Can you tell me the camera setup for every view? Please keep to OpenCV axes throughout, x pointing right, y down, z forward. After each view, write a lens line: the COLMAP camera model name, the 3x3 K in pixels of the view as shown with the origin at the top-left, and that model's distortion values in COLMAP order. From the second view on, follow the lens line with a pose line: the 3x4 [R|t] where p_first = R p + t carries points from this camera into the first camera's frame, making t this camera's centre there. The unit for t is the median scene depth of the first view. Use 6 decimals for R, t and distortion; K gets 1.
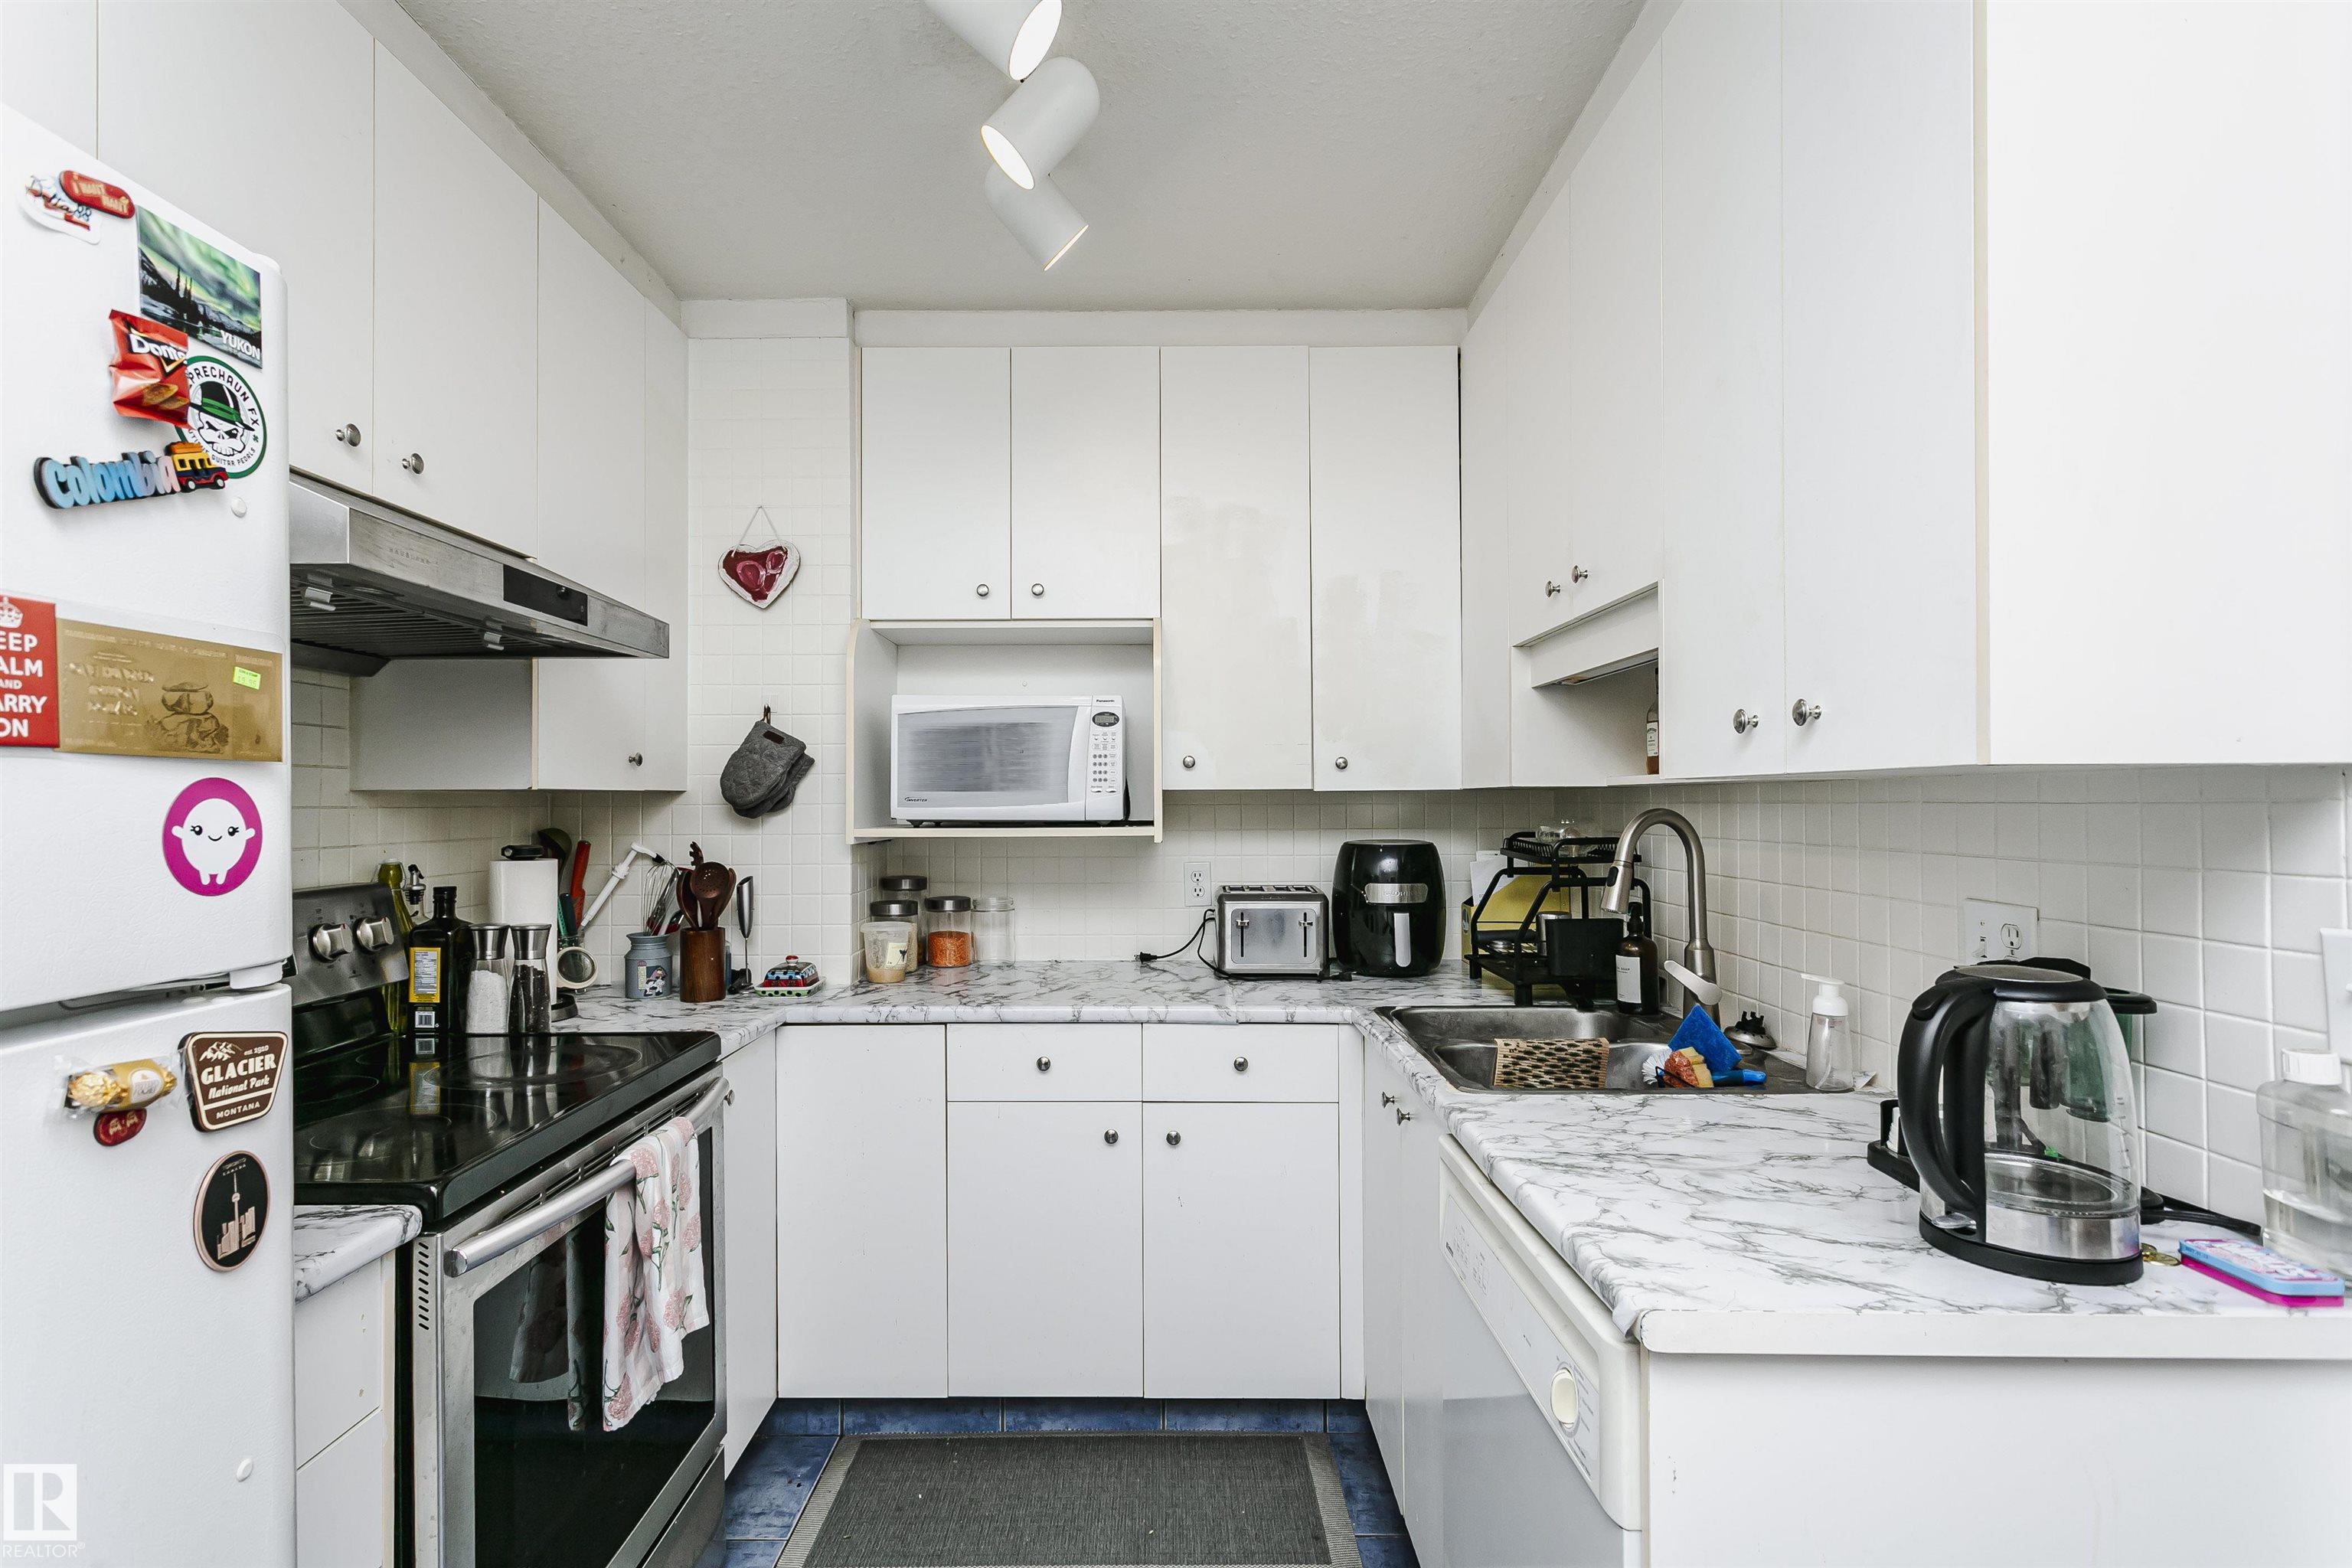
lens RADIAL K [[1156.8, 0, 1141.3], [0, 1156.8, 785.2], [0, 0, 1]] dist [-0.001117, 0.016434]
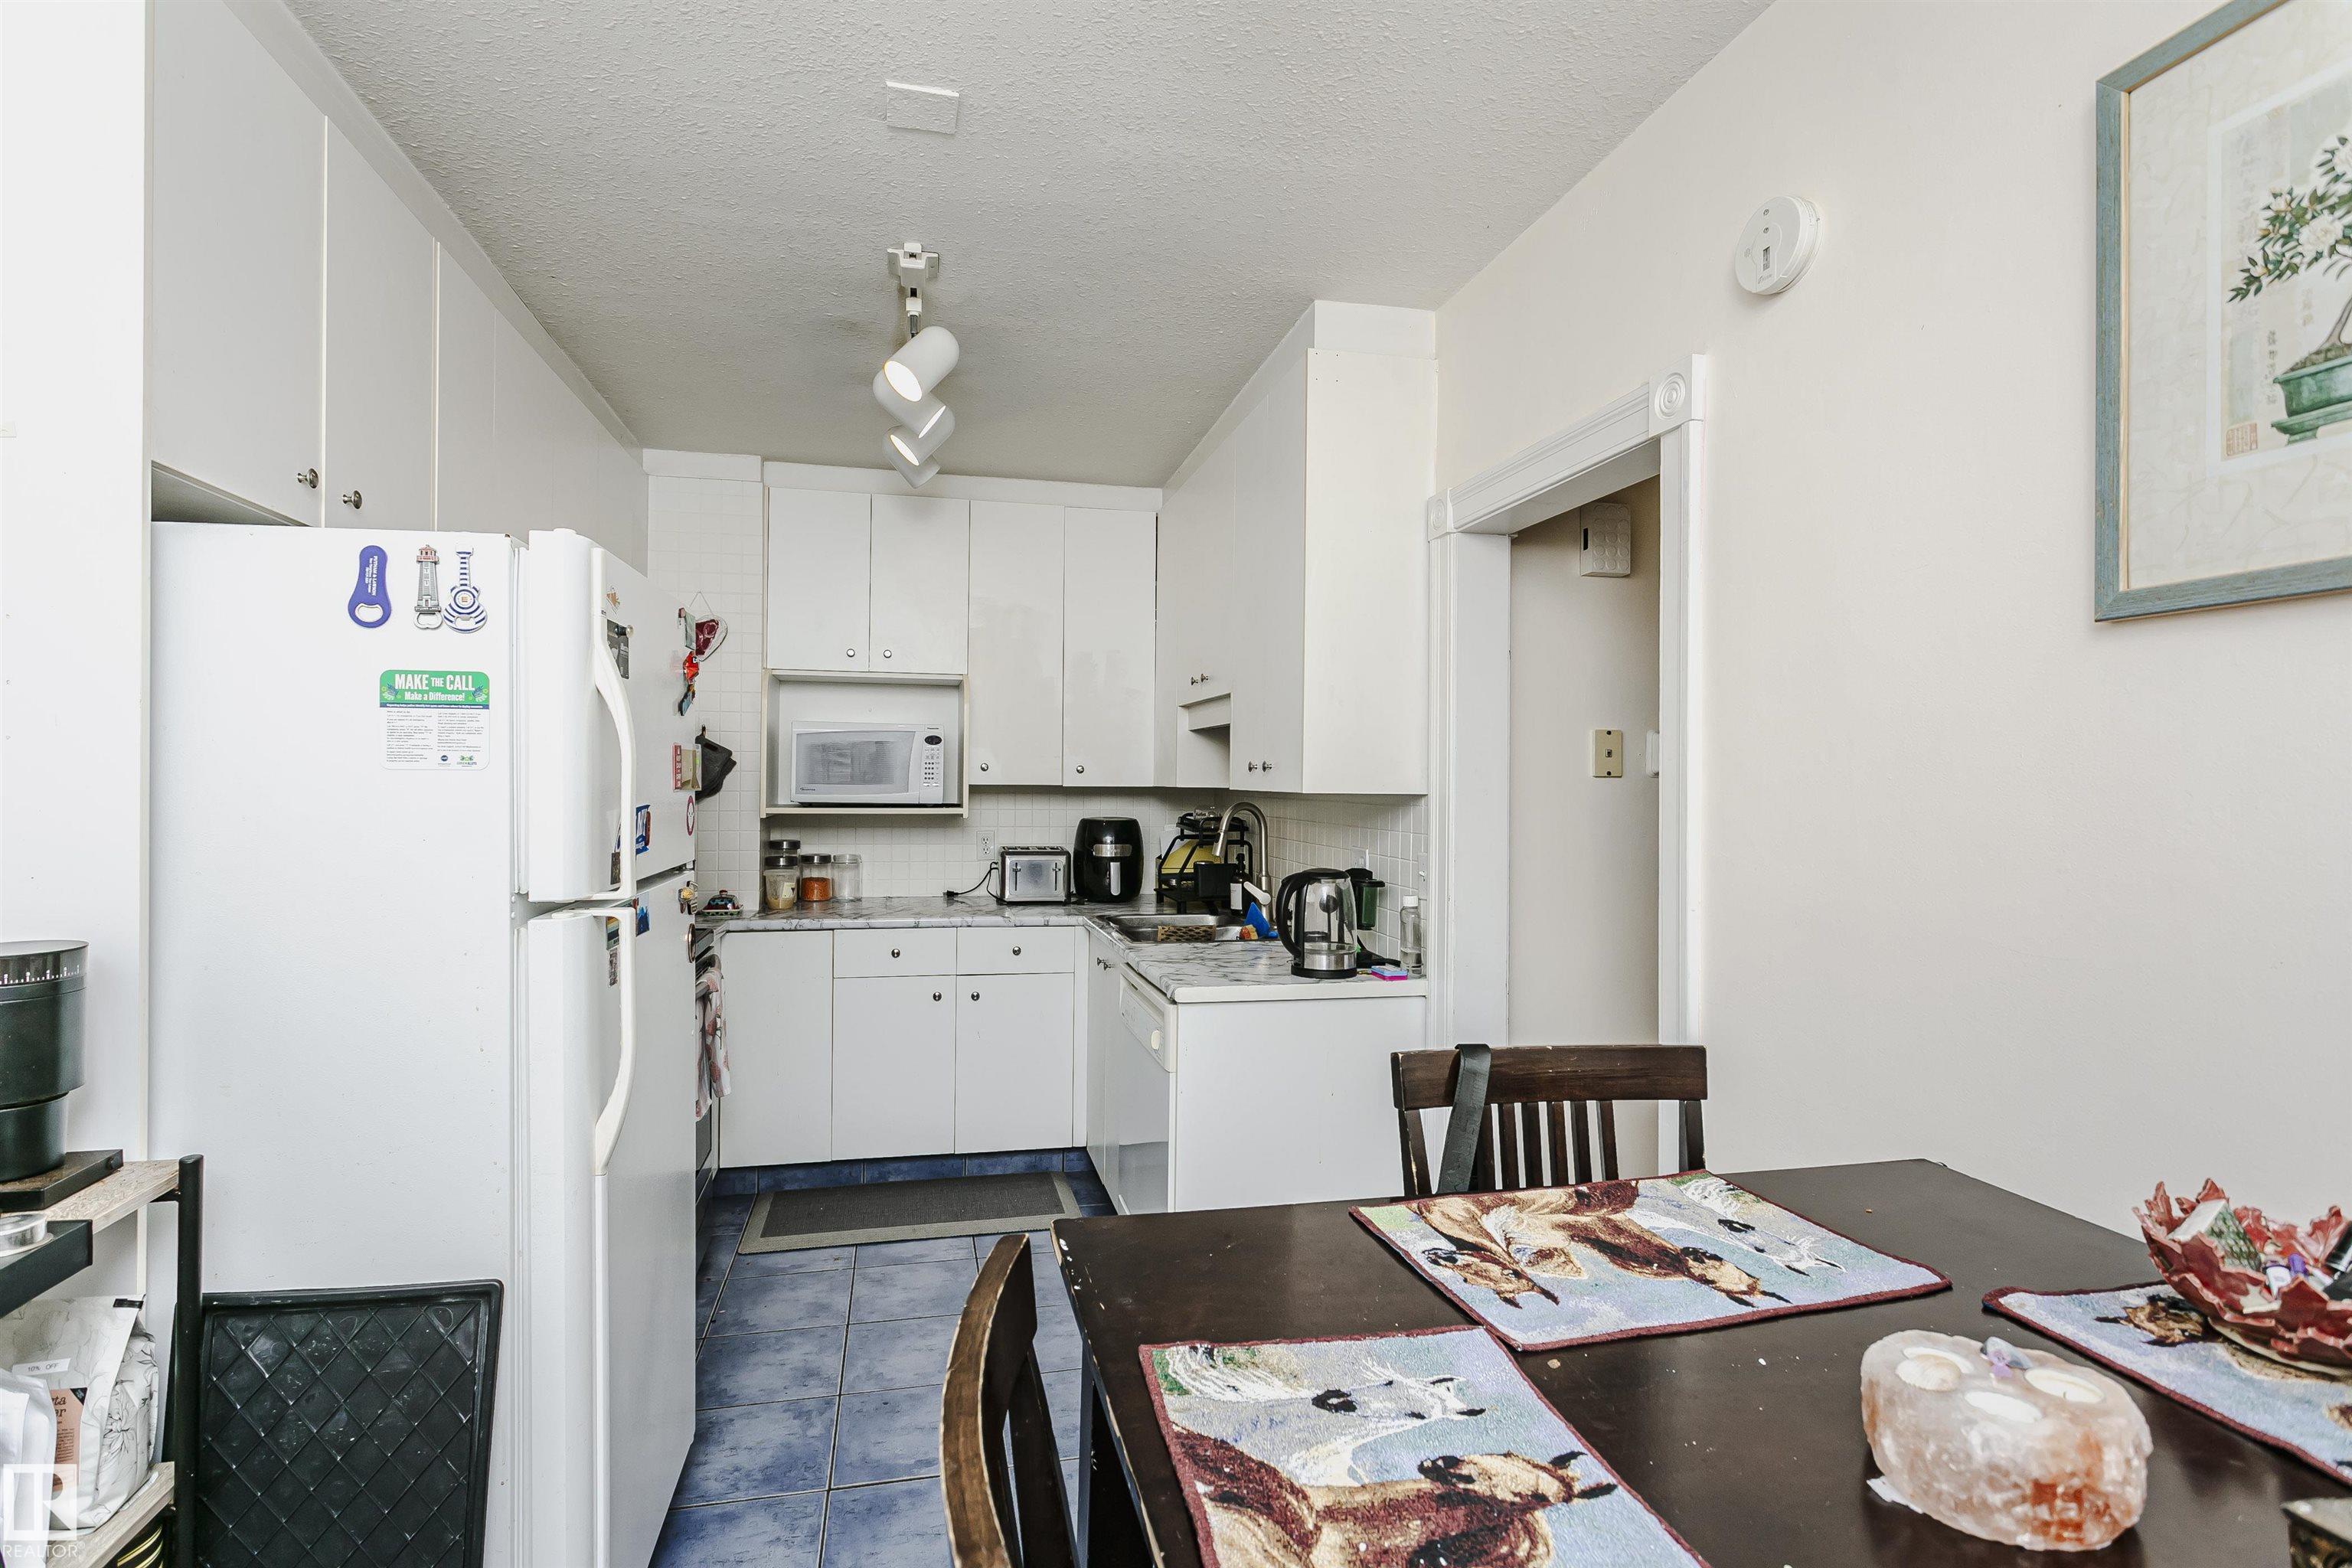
lens RADIAL K [[1156.8, 0, 1141.3], [0, 1156.8, 785.2], [0, 0, 1]] dist [-0.001117, 0.016434]
pose [[0.977016, 0.012510, 0.212801, -0.086675], [-0.017223, 0.999645, 0.020308, -0.031567], [-0.212471, -0.023506, 0.976885, -0.596139]]
